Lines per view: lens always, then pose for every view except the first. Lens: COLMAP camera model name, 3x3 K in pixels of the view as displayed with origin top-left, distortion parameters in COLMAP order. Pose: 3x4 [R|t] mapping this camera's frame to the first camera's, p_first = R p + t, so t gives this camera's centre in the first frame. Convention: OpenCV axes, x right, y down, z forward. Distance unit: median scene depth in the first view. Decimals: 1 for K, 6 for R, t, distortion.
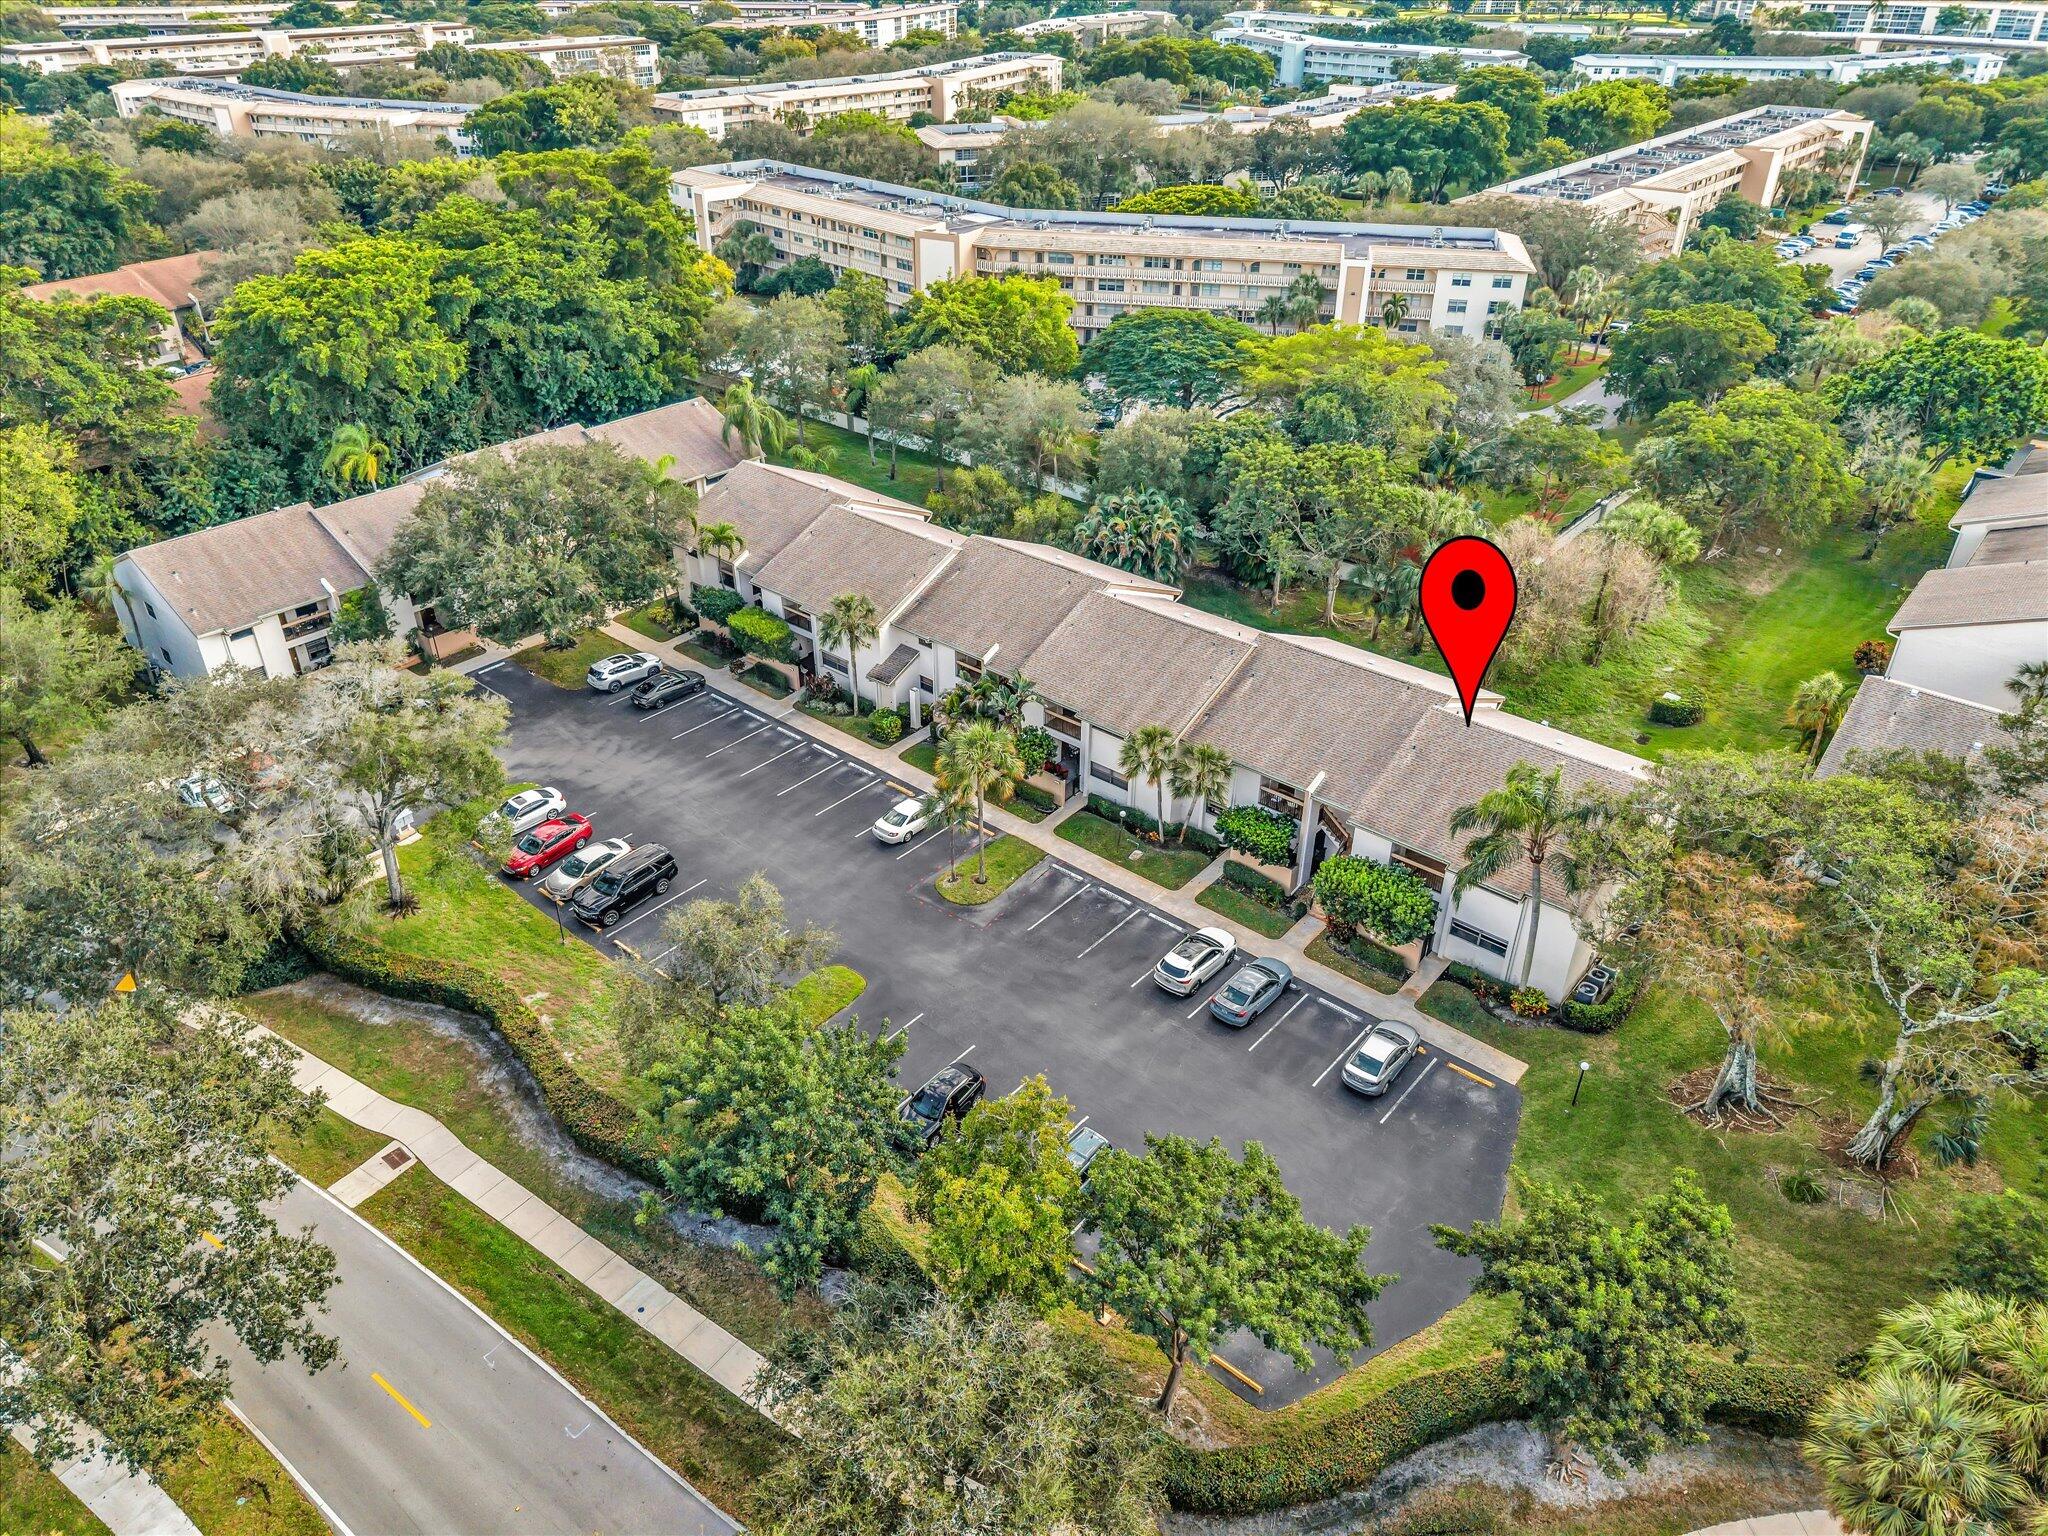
lens RADIAL K [[1457.3, 0, 1024.0], [0, 1457.3, 768.0], [0, 0, 1]] dist [-0.001113, 0.000356]
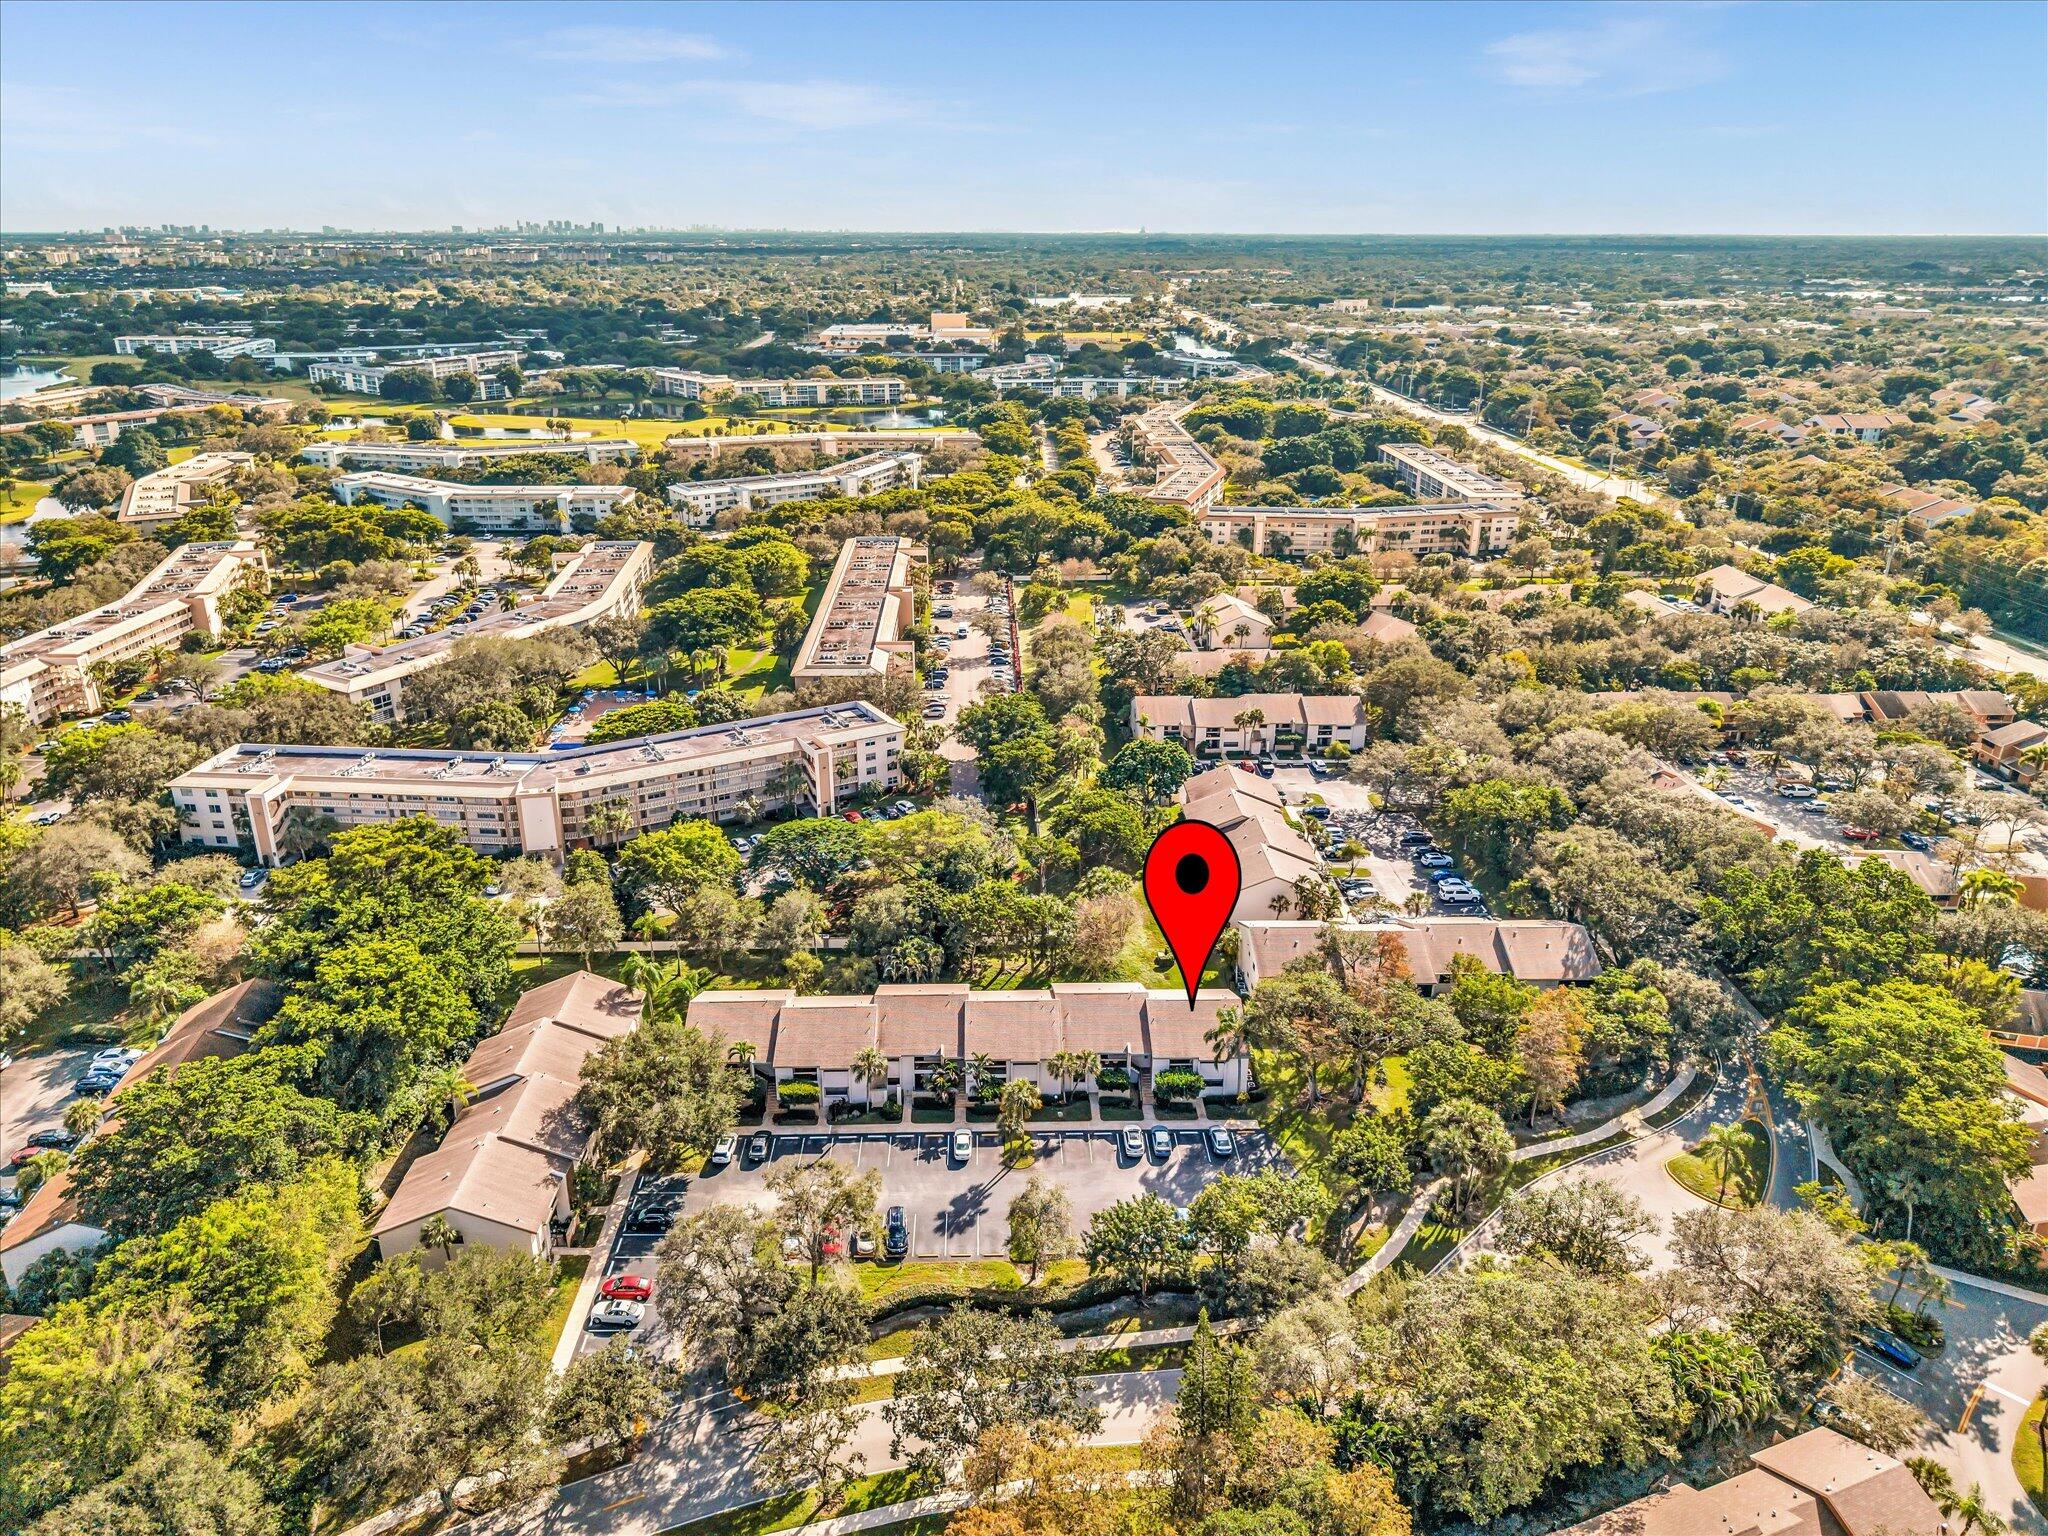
lens RADIAL K [[1457.3, 0, 1024.0], [0, 1457.3, 768.0], [0, 0, 1]] dist [-0.001113, 0.000356]
pose [[0.754132, -0.254162, 0.605547, -1.281317], [0.349328, 0.936051, -0.042162, -0.388590], [-0.556107, 0.243330, 0.794692, -0.912591]]
